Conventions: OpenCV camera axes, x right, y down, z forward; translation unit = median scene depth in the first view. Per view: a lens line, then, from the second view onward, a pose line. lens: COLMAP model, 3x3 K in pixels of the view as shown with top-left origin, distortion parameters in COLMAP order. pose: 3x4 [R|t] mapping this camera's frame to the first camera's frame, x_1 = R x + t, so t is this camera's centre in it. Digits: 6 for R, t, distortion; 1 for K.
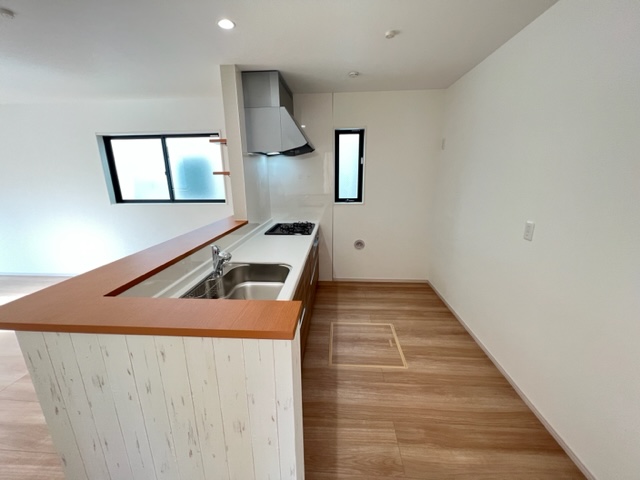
lens RADIAL K [[259.4, 0, 320.0], [0, 259.4, 240.0], [0, 0, 1]] dist [0.000646, 0.000446]
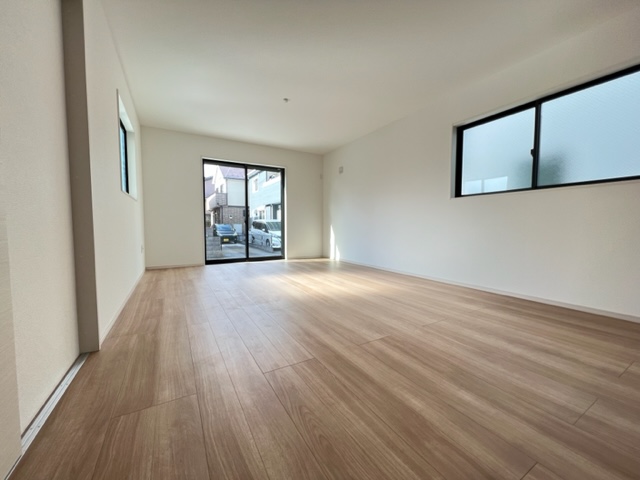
lens RADIAL K [[252.9, 0, 320.0], [0, 252.9, 240.0], [0, 0, 1]] dist [-0.000378, -0.000025]
pose [[0.566241, 0.054391, -0.822443, -0.411845], [-0.208844, 0.974727, -0.079324, 0.224569], [0.797343, 0.216679, 0.563289, 0.199942]]
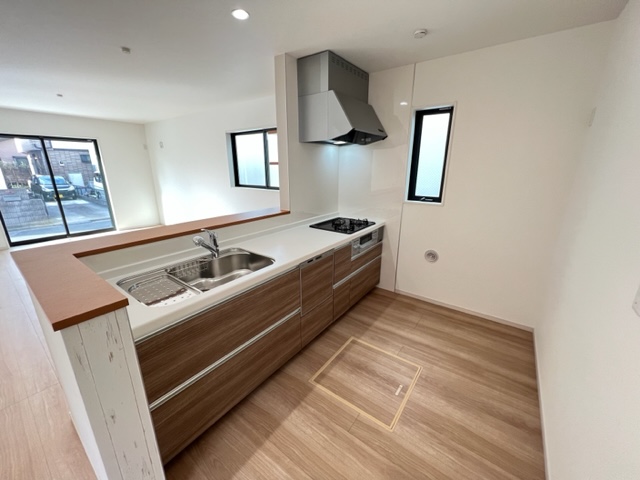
lens RADIAL K [[259.4, 0, 320.0], [0, 259.4, 240.0], [0, 0, 1]] dist [0.000646, 0.000446]
pose [[0.840368, 0.160776, -0.517621, 0.336336], [-0.143174, 0.986920, 0.074097, -0.050865], [0.522764, 0.011842, 0.852395, 0.187233]]
